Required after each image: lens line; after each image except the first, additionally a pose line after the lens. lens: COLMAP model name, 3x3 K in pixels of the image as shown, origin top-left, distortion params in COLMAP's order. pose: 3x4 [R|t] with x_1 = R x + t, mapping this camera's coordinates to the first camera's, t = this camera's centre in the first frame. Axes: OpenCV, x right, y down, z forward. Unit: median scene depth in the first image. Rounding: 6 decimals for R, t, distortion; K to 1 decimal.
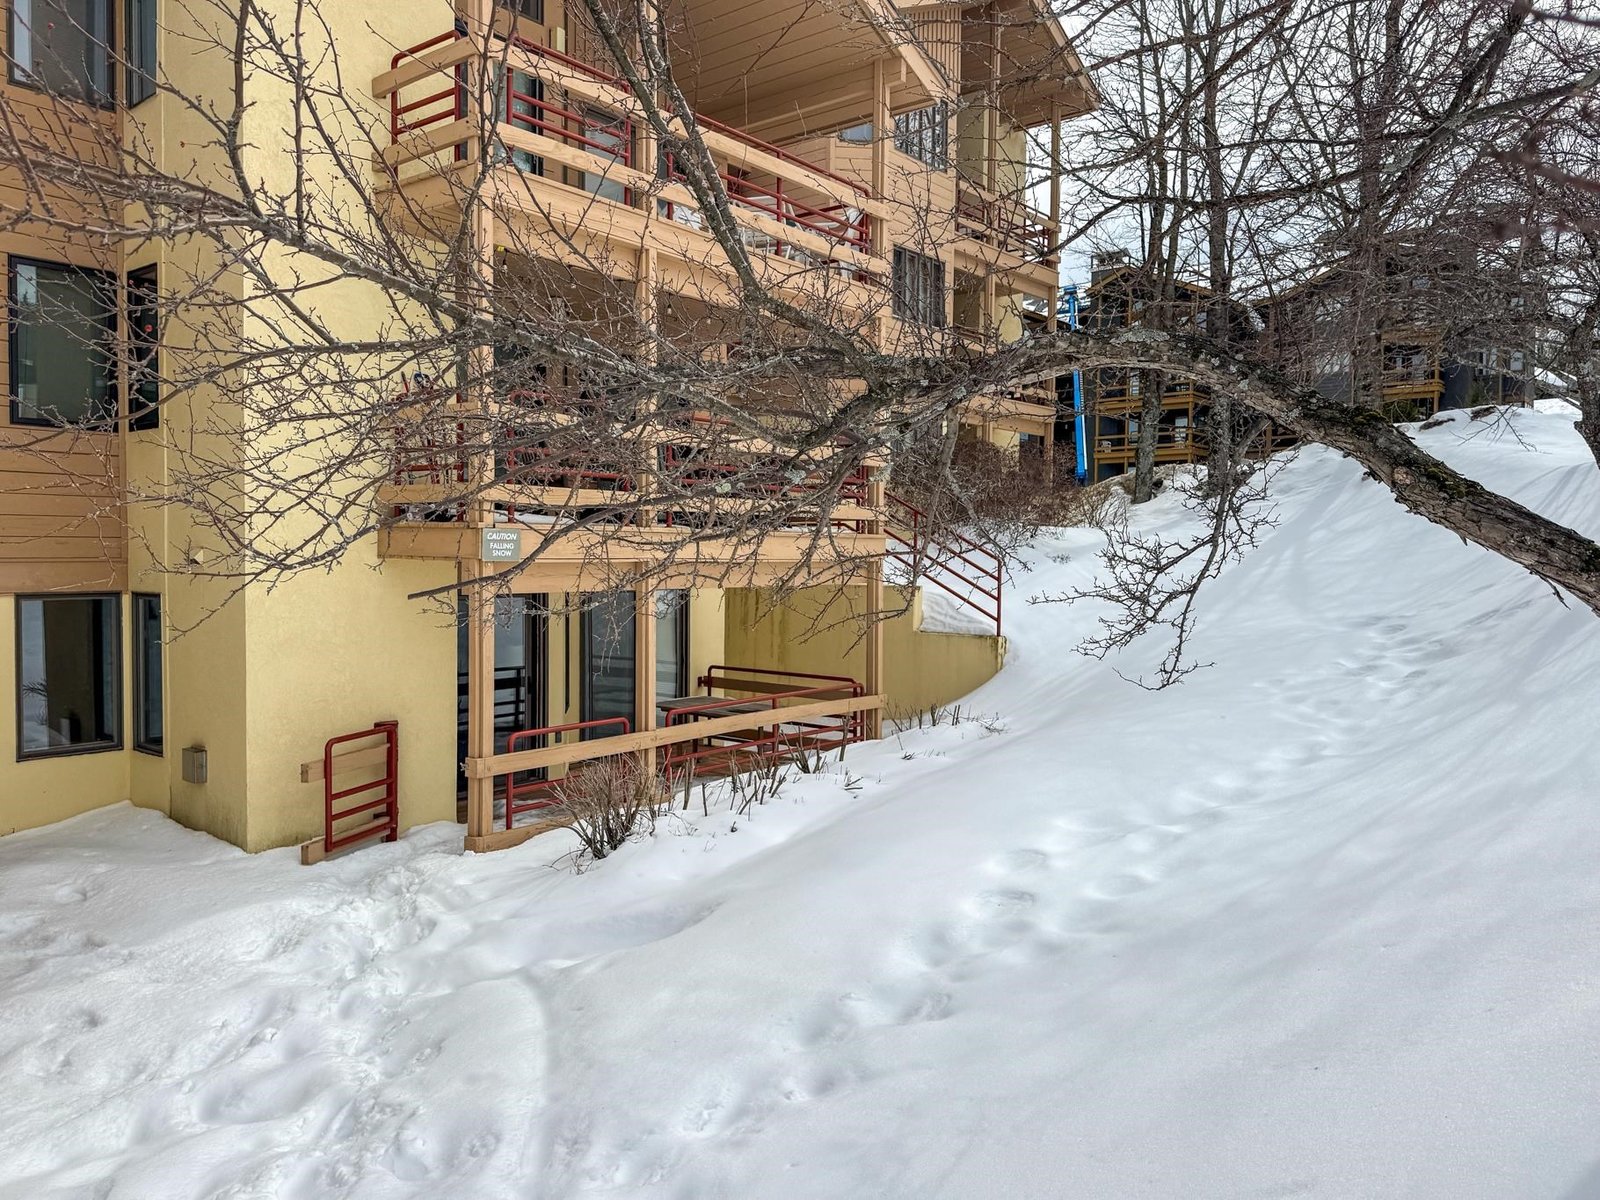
lens RADIAL K [[1149.5, 0, 805.3], [0, 1149.5, 598.1], [0, 0, 1]] dist [0.161146, -0.248143]
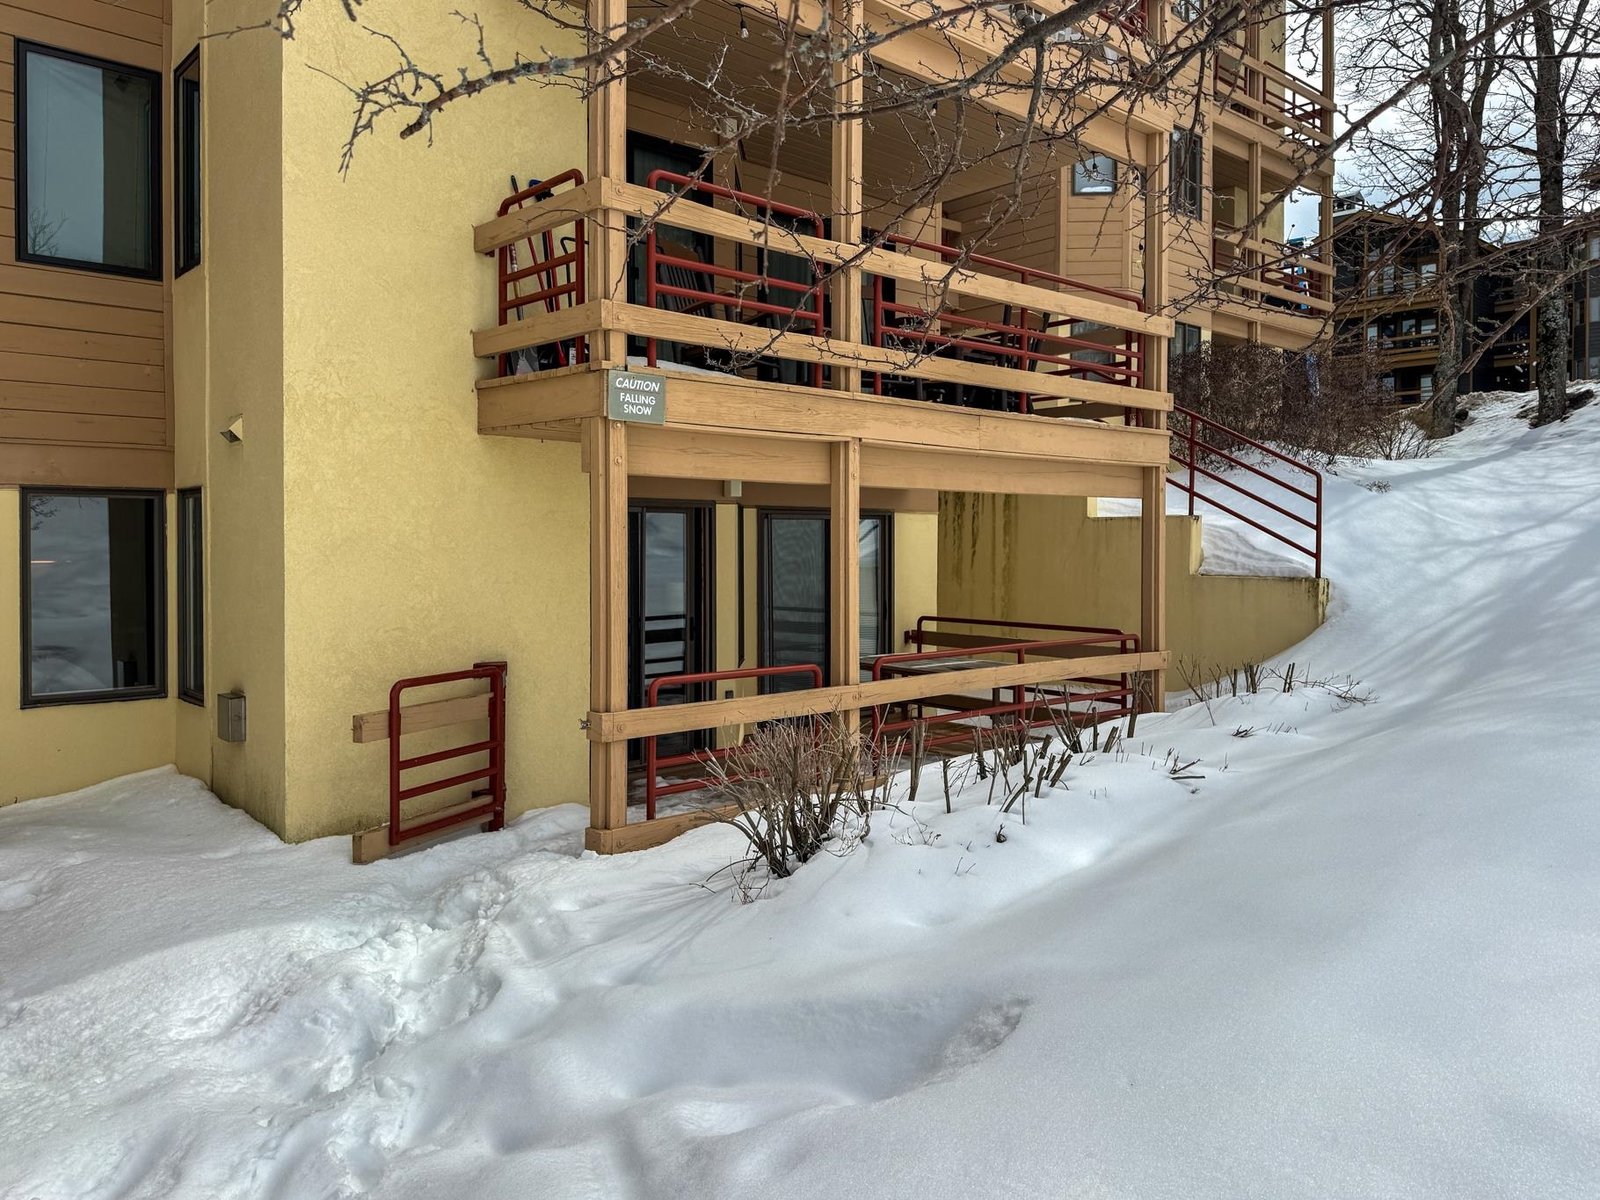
lens RADIAL K [[1149.5, 0, 805.3], [0, 1149.5, 598.1], [0, 0, 1]] dist [0.161146, -0.248143]
pose [[0.987448, 0.002025, -0.157932, -0.061578], [-0.000334, 0.999942, 0.010732, 0.064666], [0.157944, -0.010544, 0.987392, 0.364192]]
